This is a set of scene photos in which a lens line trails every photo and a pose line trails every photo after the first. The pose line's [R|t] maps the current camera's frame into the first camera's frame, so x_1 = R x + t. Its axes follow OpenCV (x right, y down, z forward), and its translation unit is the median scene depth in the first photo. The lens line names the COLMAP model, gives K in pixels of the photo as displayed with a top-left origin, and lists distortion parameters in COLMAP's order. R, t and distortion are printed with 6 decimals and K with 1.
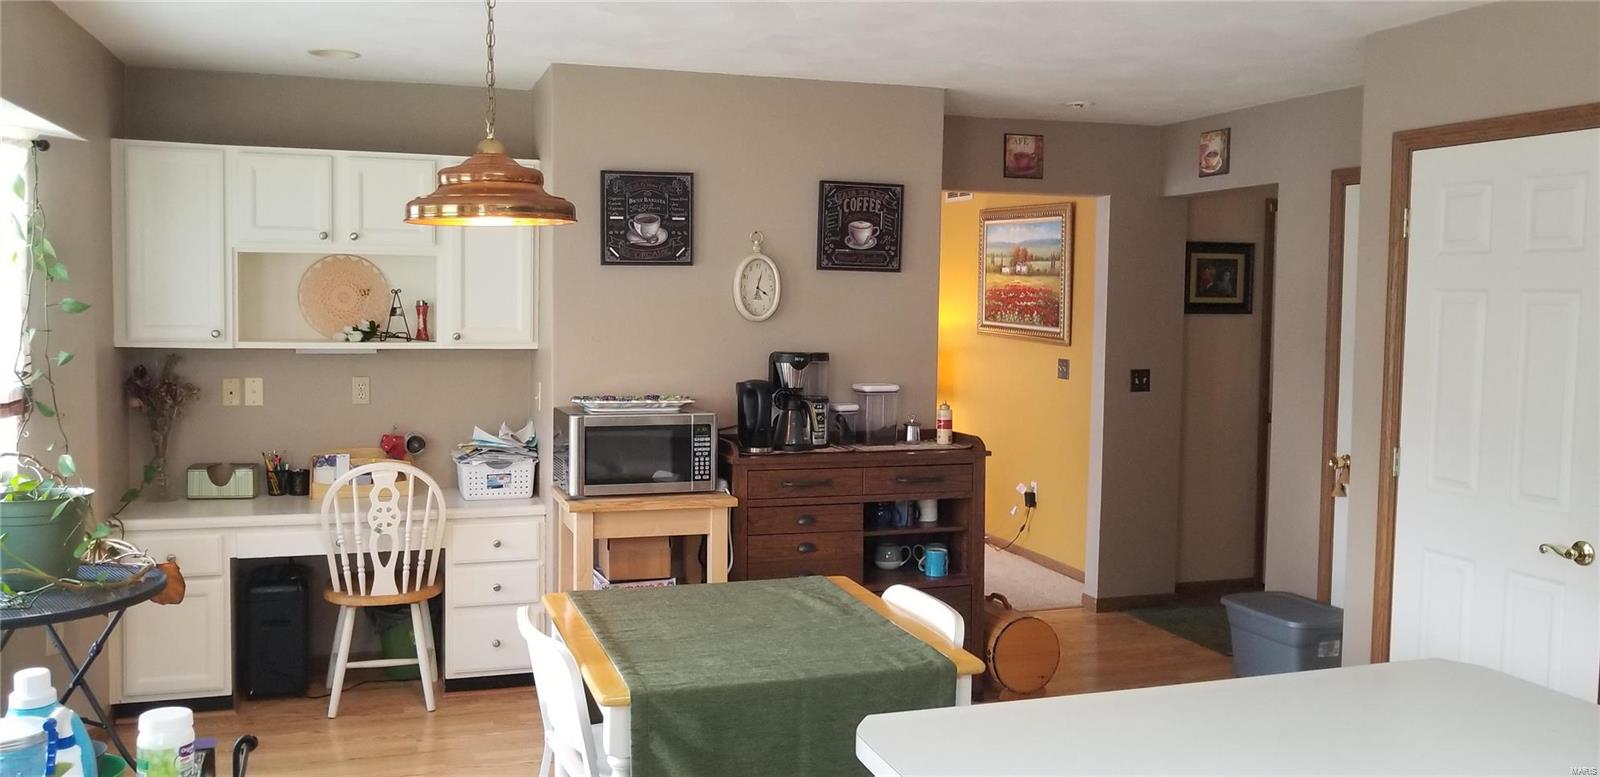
lens RADIAL K [[1253.1, 0, 770.6], [0, 1253.1, 362.3], [0, 0, 1]] dist [0.007718, -0.031616]
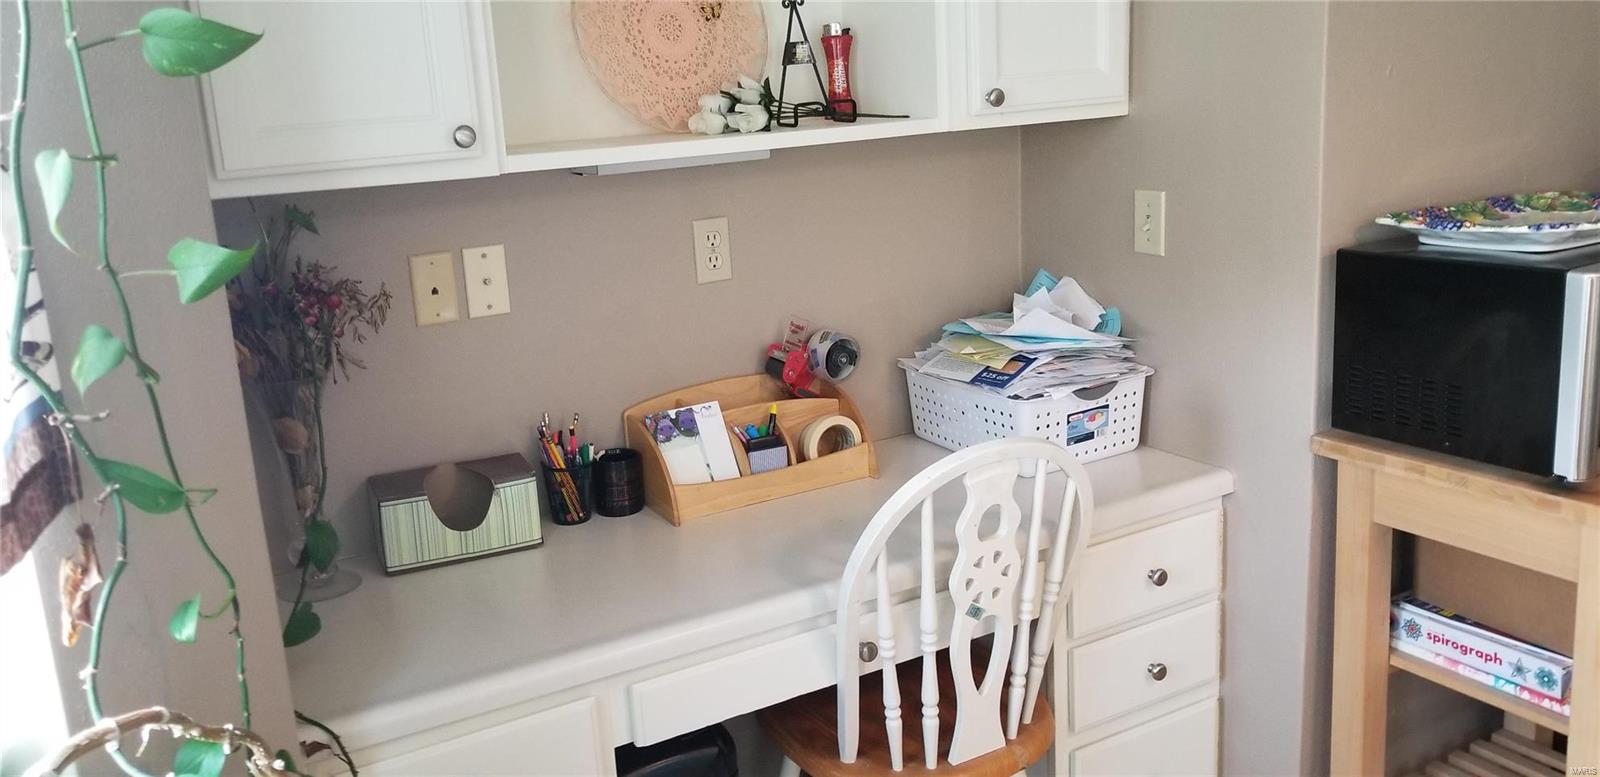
lens RADIAL K [[1253.1, 0, 758.6], [0, 1253.1, 369.2], [0, 0, 1]] dist [0.007718, -0.031616]
pose [[0.981121, -0.117046, 0.153955, -0.404835], [0.088672, 0.979708, 0.179748, -0.014234], [-0.171870, -0.162703, 0.971591, 0.608865]]
